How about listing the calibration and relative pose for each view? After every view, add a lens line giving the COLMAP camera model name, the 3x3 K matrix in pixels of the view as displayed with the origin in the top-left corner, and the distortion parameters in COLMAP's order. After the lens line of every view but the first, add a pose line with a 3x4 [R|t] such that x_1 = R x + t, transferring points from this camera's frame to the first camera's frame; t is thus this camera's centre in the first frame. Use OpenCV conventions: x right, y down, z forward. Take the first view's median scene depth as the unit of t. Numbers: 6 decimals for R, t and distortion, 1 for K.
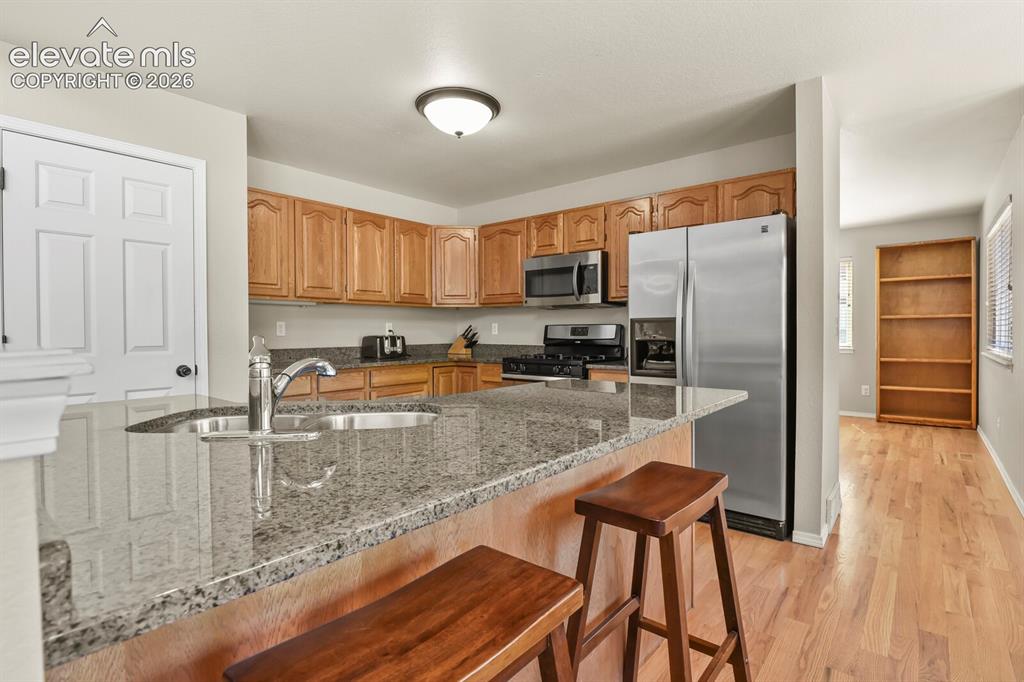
lens RADIAL K [[498.6, 0, 520.7], [0, 498.6, 337.1], [0, 0, 1]] dist [-0.008761, -0.003744]
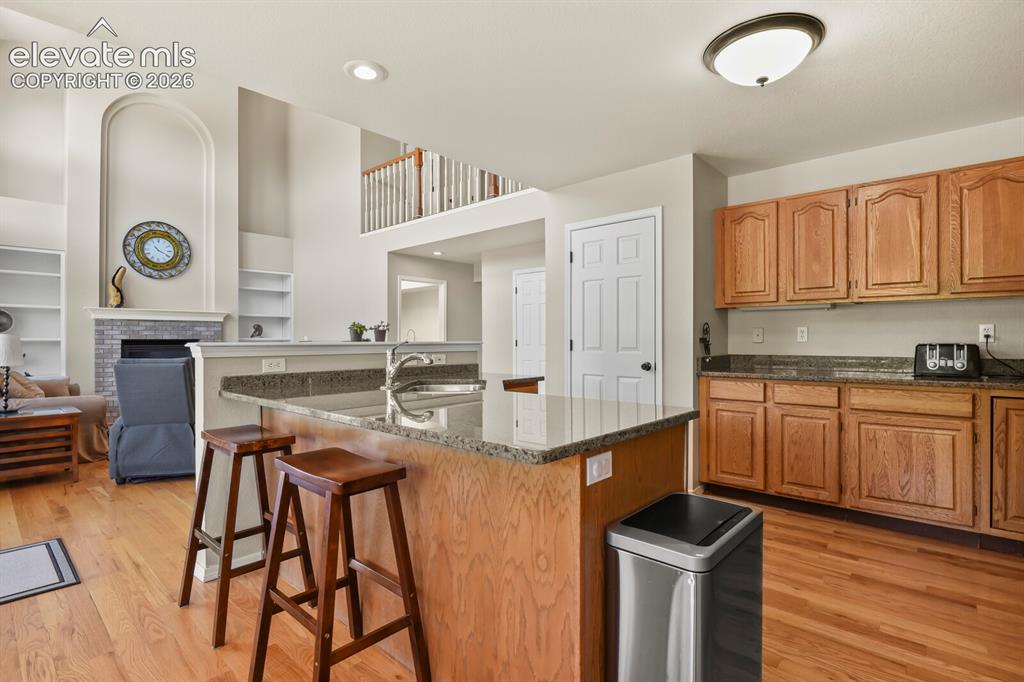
lens RADIAL K [[498.6, 0, 517.4], [0, 498.6, 337.6], [0, 0, 1]] dist [-0.008761, -0.003744]
pose [[-0.049263, 0.002604, -0.998782, 0.490762], [-0.008739, 0.999957, 0.003038, -0.008418], [0.998748, 0.008878, -0.049238, 0.495168]]
